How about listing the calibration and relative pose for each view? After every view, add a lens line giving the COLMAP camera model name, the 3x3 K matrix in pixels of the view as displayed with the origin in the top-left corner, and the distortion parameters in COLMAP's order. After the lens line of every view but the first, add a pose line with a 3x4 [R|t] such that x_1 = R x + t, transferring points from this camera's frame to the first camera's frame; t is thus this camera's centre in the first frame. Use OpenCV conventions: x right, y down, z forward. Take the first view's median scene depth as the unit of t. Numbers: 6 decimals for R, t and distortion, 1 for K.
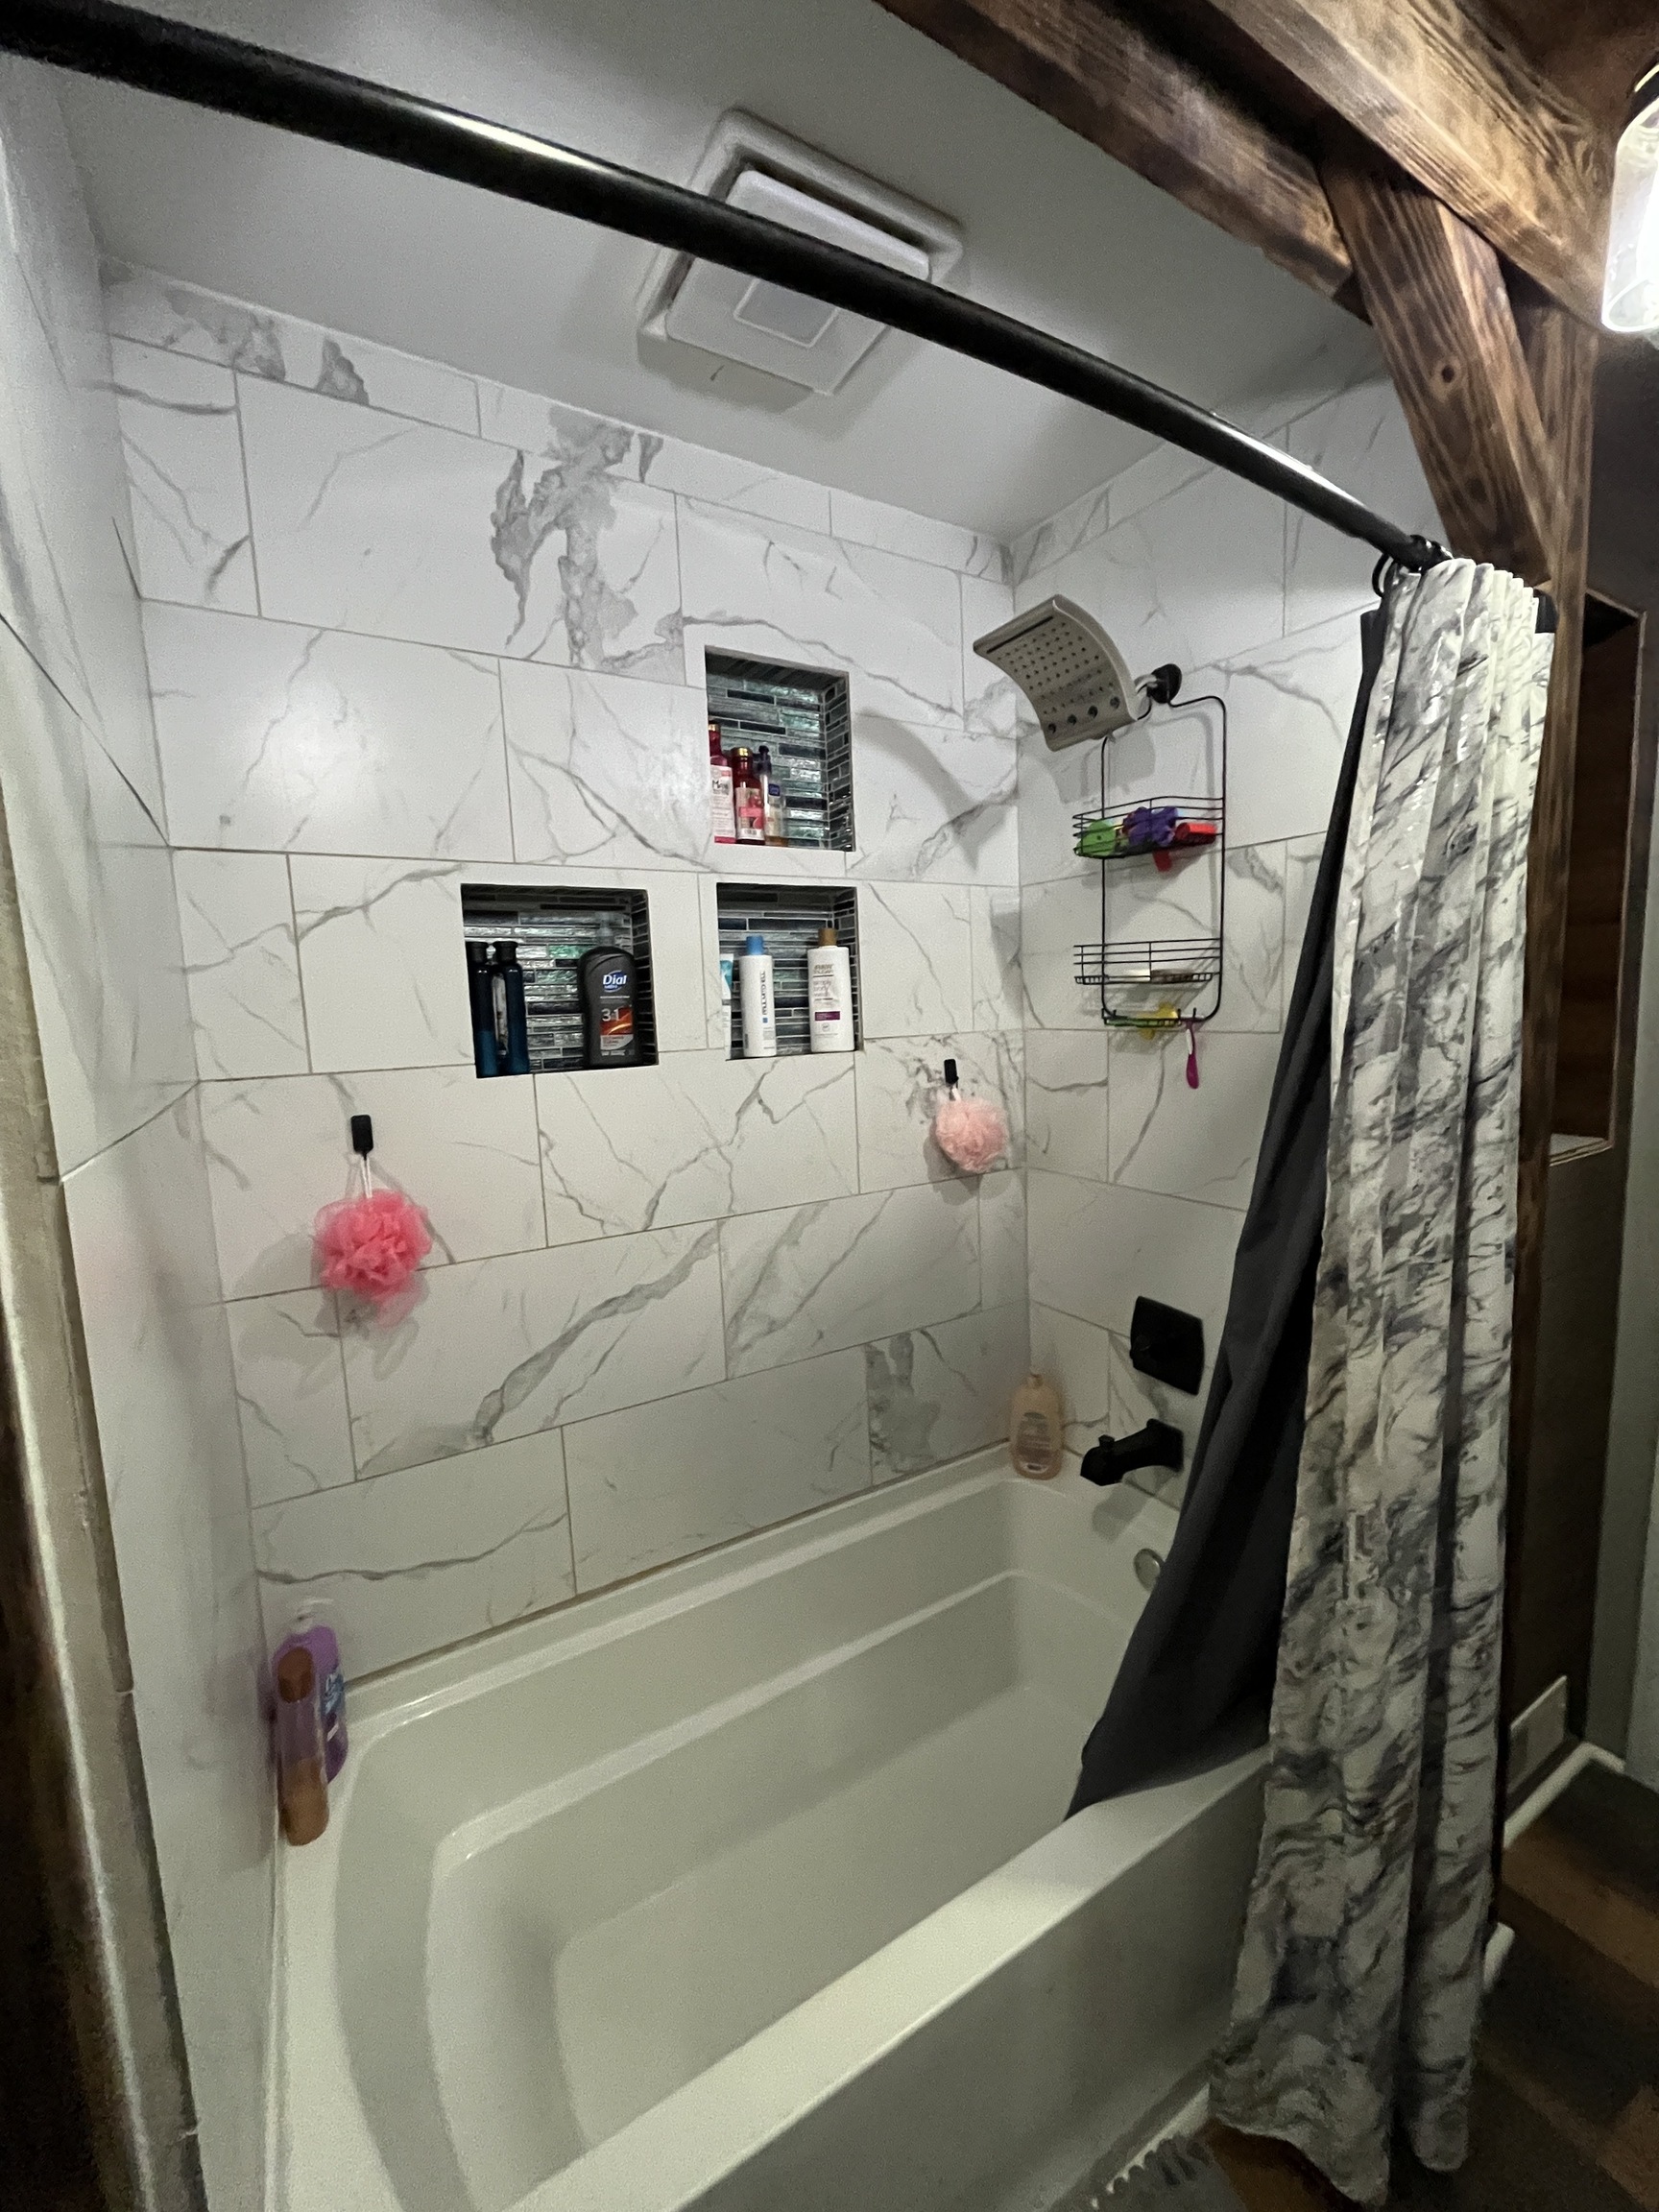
lens RADIAL K [[903.1, 0, 844.2], [0, 903.1, 1111.1], [0, 0, 1]] dist [0.001157, -0.000112]
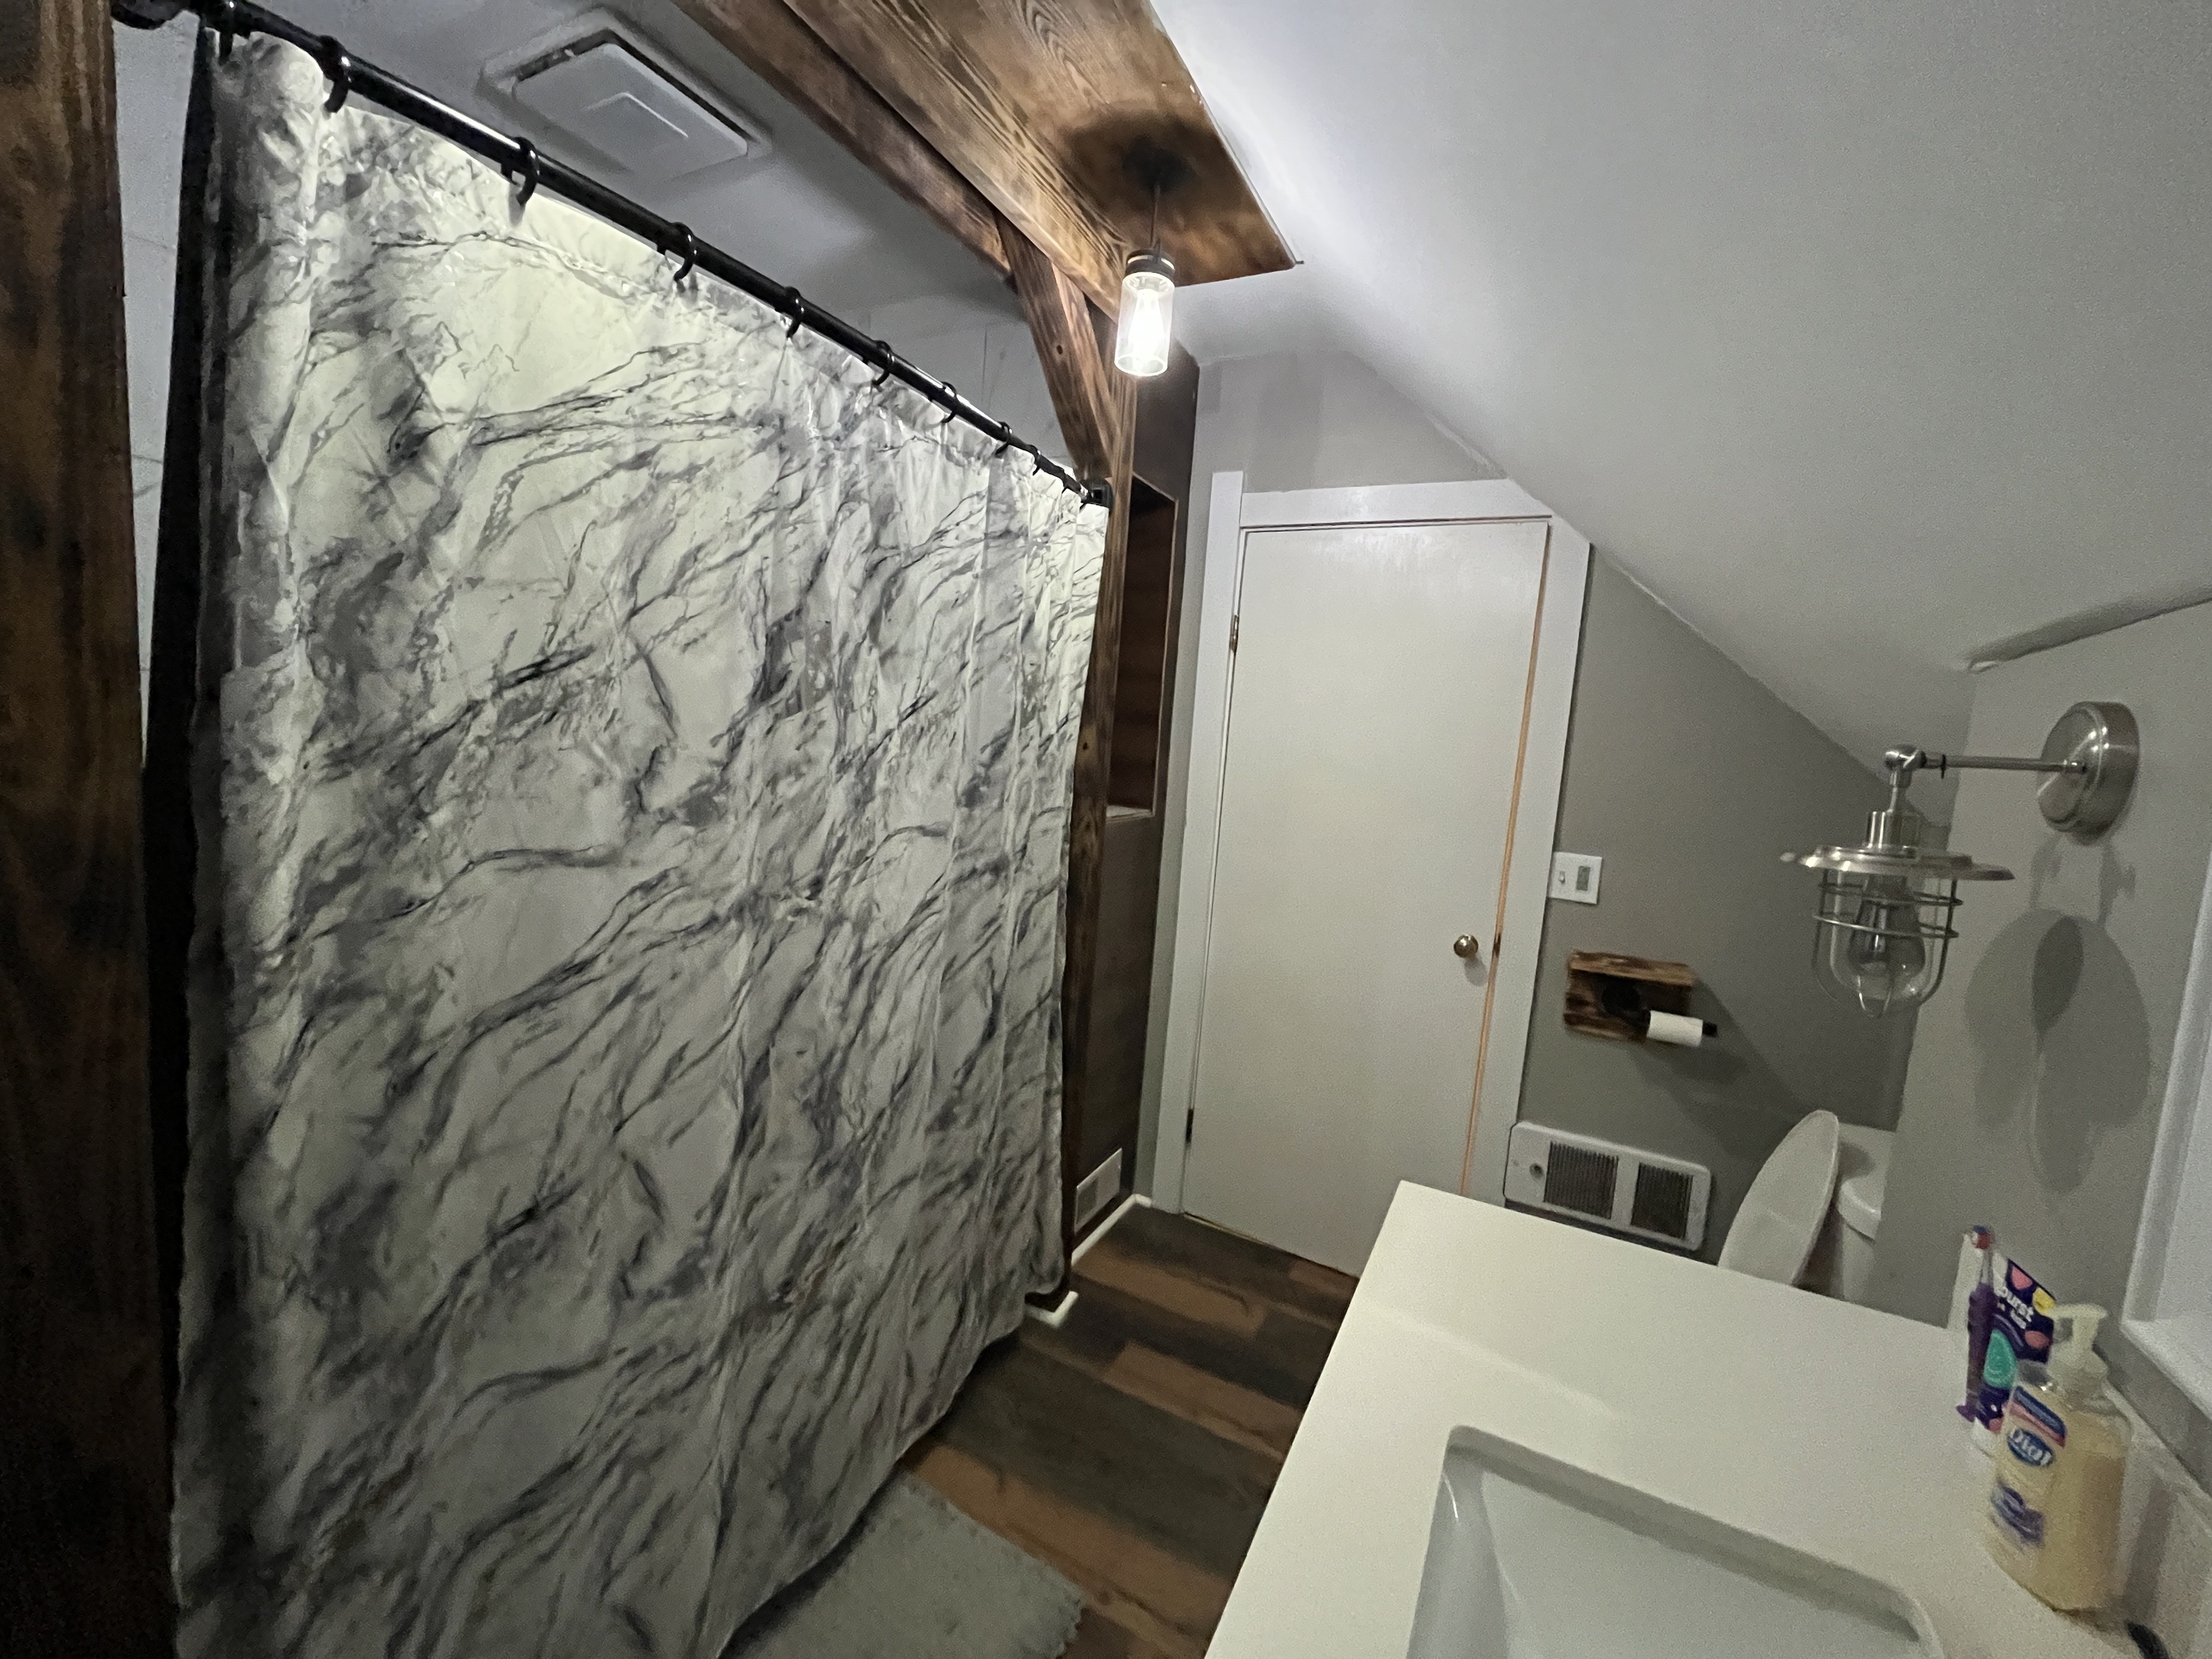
lens RADIAL K [[903.1, 0, 1110.8], [0, 903.1, 814.4], [0, 0, 1]] dist [0.001157, -0.000112]
pose [[0.846101, 0.045022, 0.531118, -0.144076], [-0.036986, 0.998984, -0.025761, 0.131048], [-0.531738, 0.002153, 0.846906, -0.556723]]
